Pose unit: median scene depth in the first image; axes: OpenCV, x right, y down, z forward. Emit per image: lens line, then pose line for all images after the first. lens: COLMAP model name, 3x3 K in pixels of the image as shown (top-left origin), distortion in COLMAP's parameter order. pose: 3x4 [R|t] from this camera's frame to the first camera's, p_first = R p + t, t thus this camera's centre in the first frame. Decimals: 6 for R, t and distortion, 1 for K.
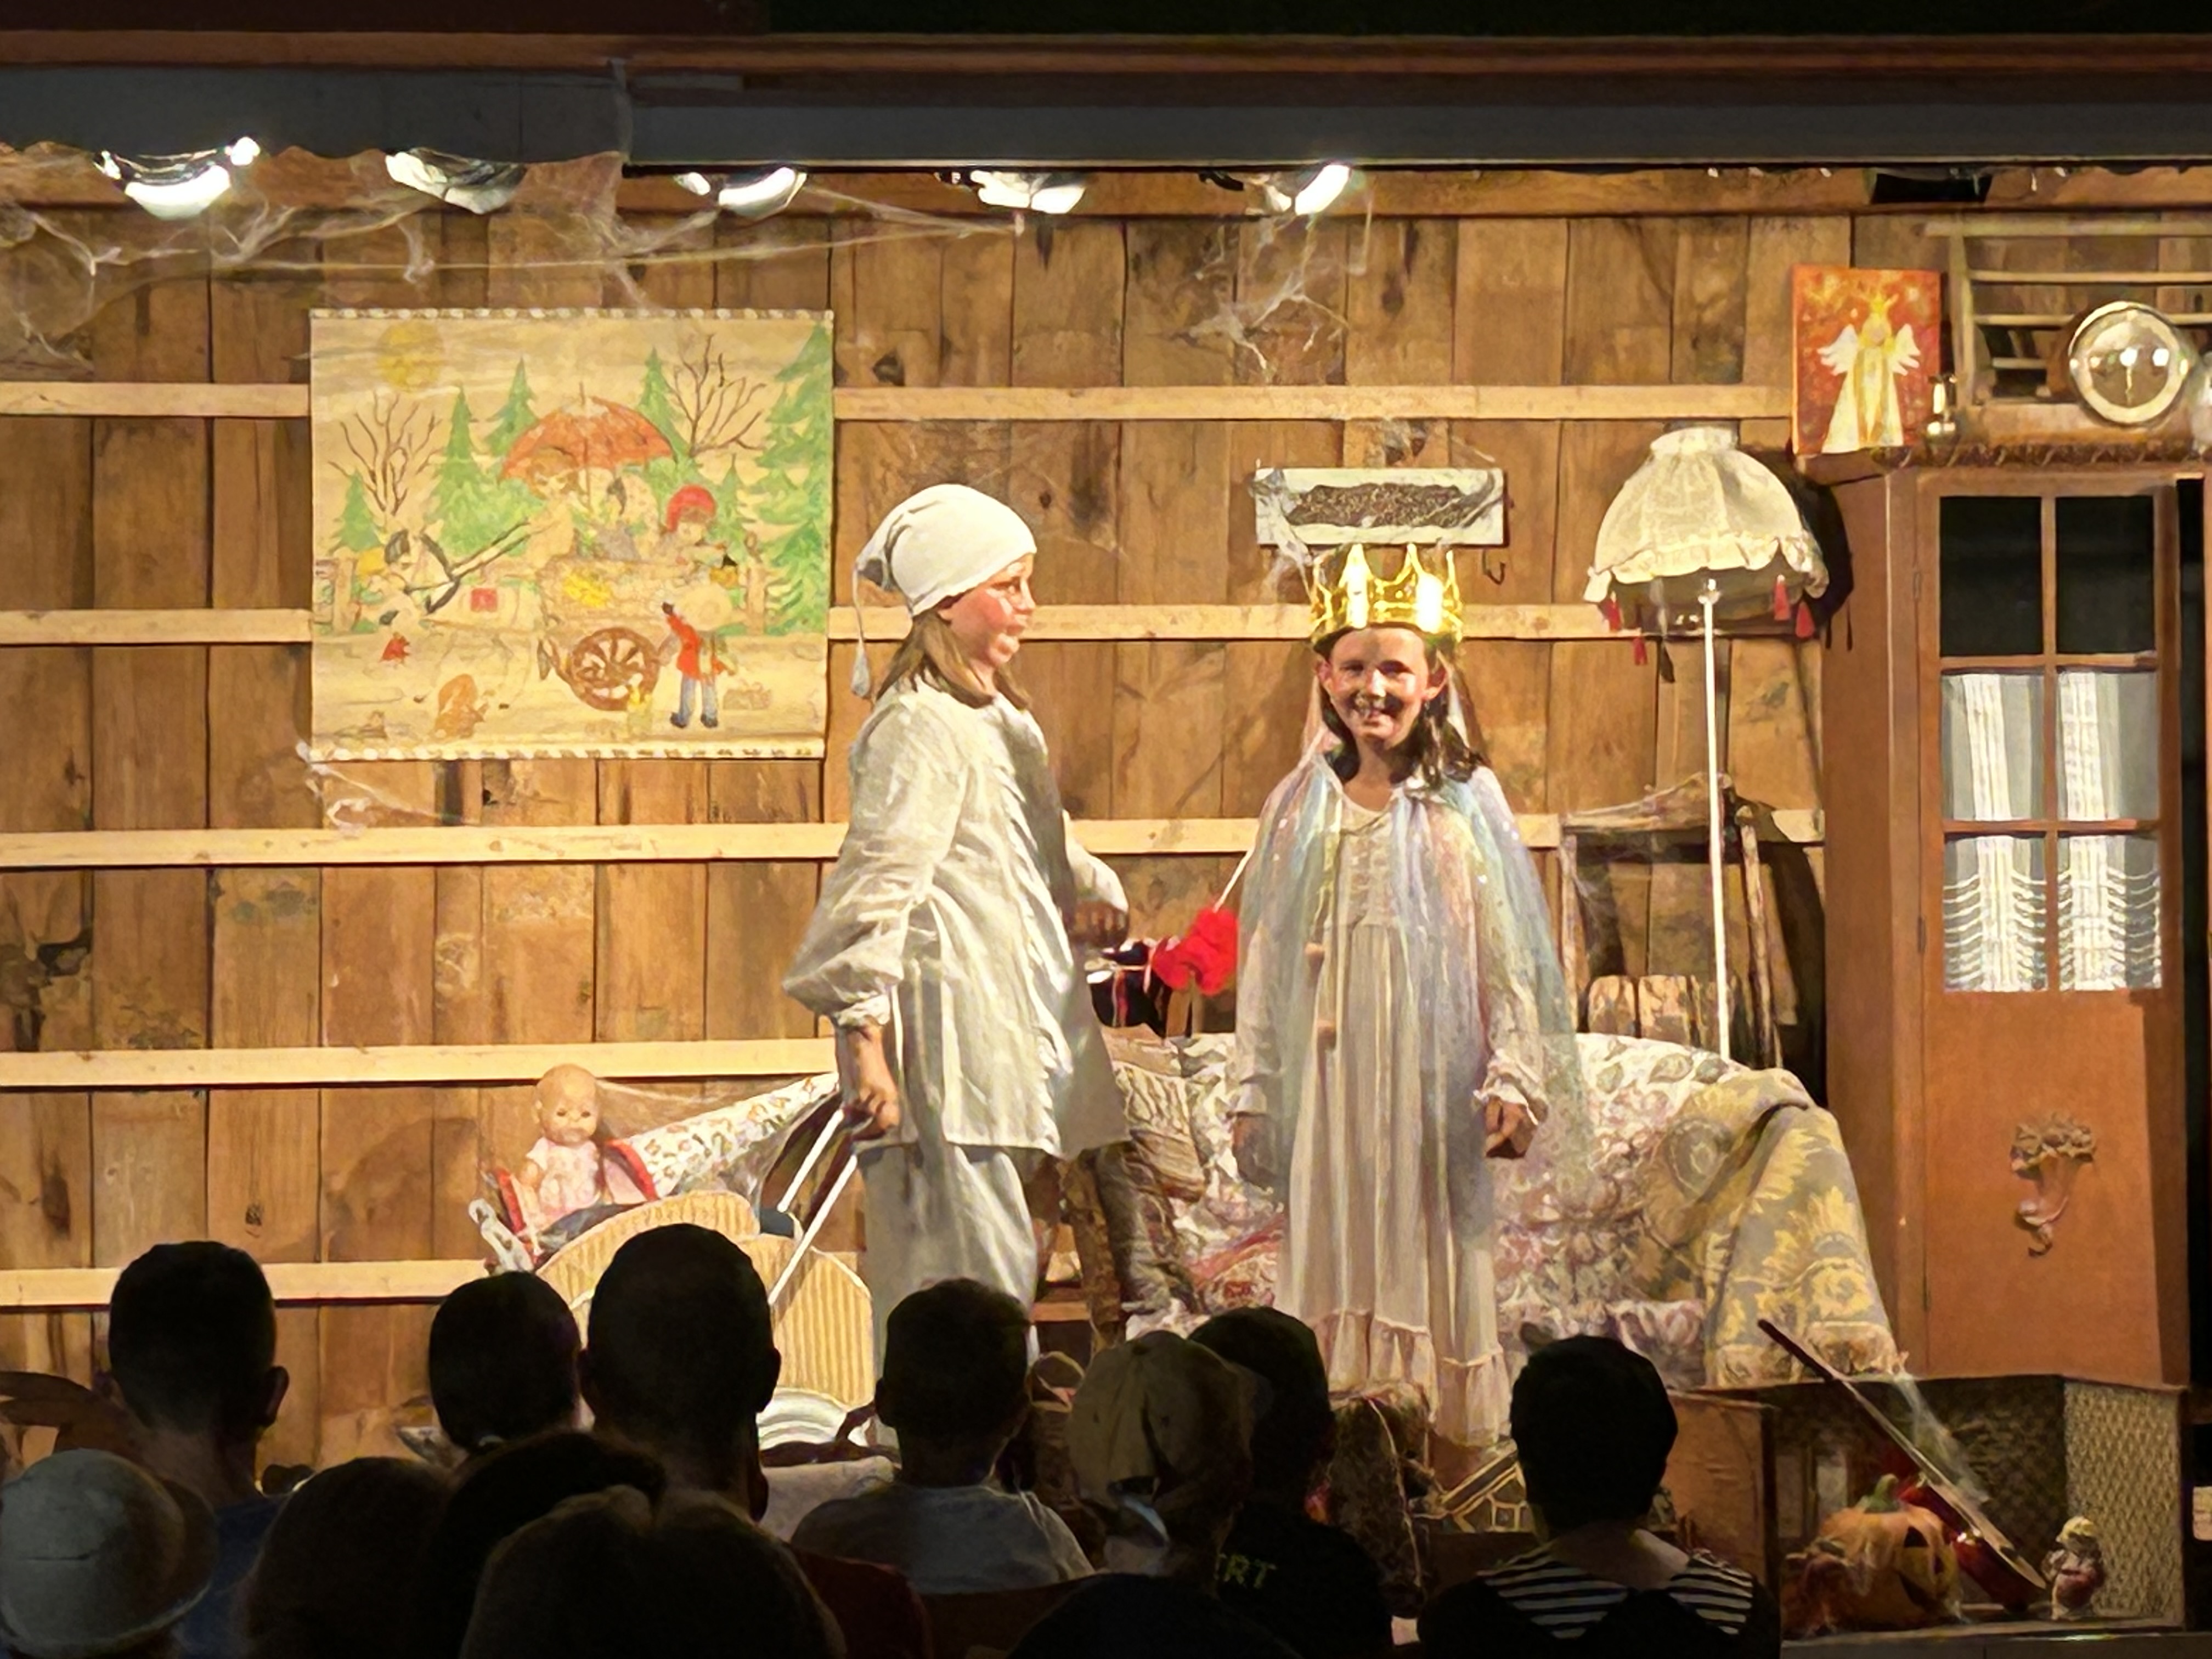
lens RADIAL K [[8594.0, 0, 1105.8], [0, 8594.0, 824.1], [0, 0, 1]] dist [0.409845, 0.000000]
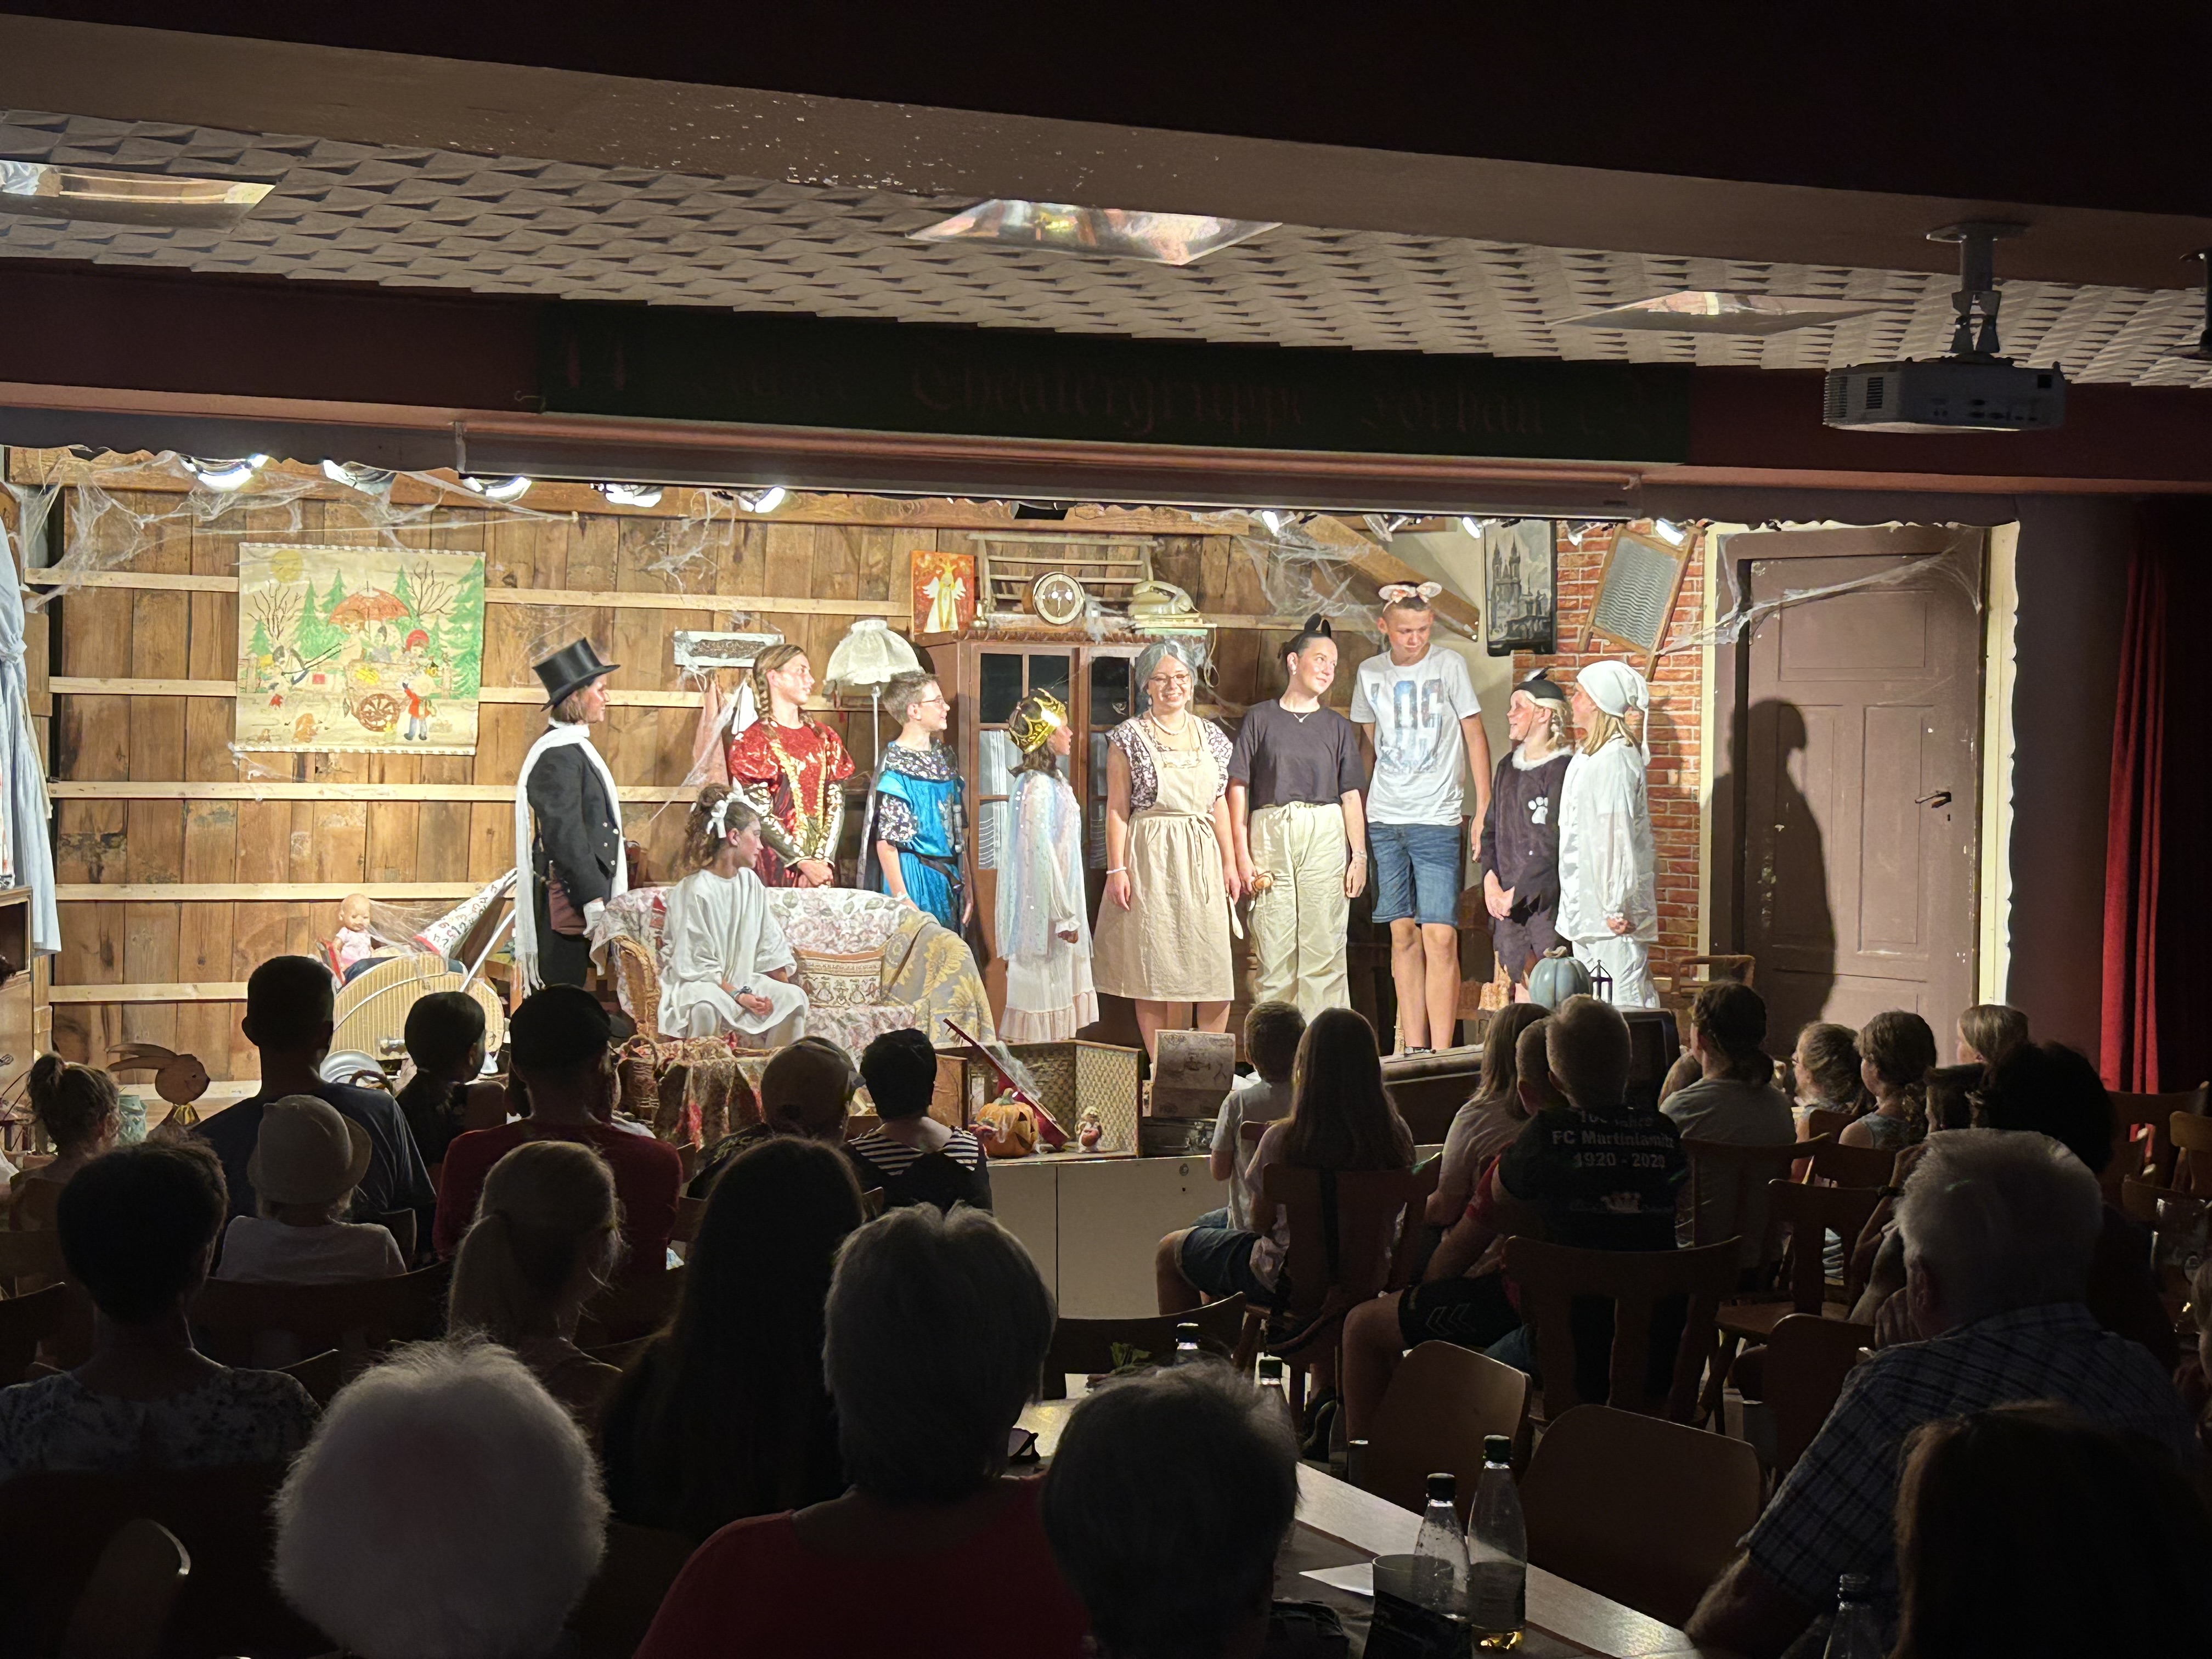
lens RADIAL K [[3268.2, 0, 1106.5], [0, 3268.2, 838.8], [0, 0, 1]] dist [0.109826, 0.000000]
pose [[0.974434, 0.016953, 0.224034, -0.063648], [-0.020536, 0.999696, 0.013673, -0.001171], [-0.223734, -0.017924, 0.974485, 0.144265]]
